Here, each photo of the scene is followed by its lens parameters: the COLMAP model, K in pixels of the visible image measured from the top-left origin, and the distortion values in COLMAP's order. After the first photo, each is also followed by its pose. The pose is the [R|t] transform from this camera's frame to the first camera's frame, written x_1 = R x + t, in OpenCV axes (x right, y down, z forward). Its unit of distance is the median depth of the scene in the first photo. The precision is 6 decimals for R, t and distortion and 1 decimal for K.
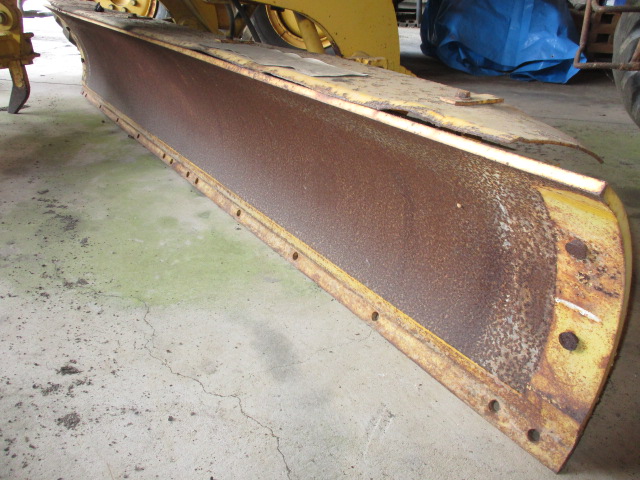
lens RADIAL K [[531.8, 0, 320.0], [0, 531.8, 240.0], [0, 0, 1]] dist [-0.030437, 0.011304]
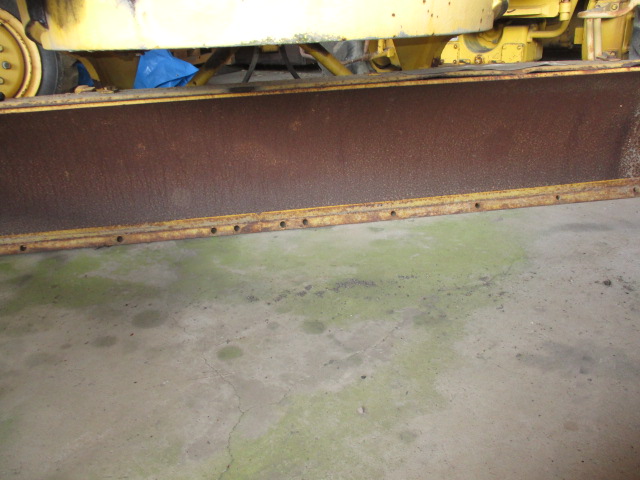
lens RADIAL K [[531.8, 0, 320.0], [0, 531.8, 240.0], [0, 0, 1]] dist [-0.030437, 0.011304]
pose [[0.443104, -0.418172, 0.792964, -1.316419], [0.453378, 0.867614, 0.204193, -0.348936], [-0.773374, 0.269033, 0.574033, 0.509516]]
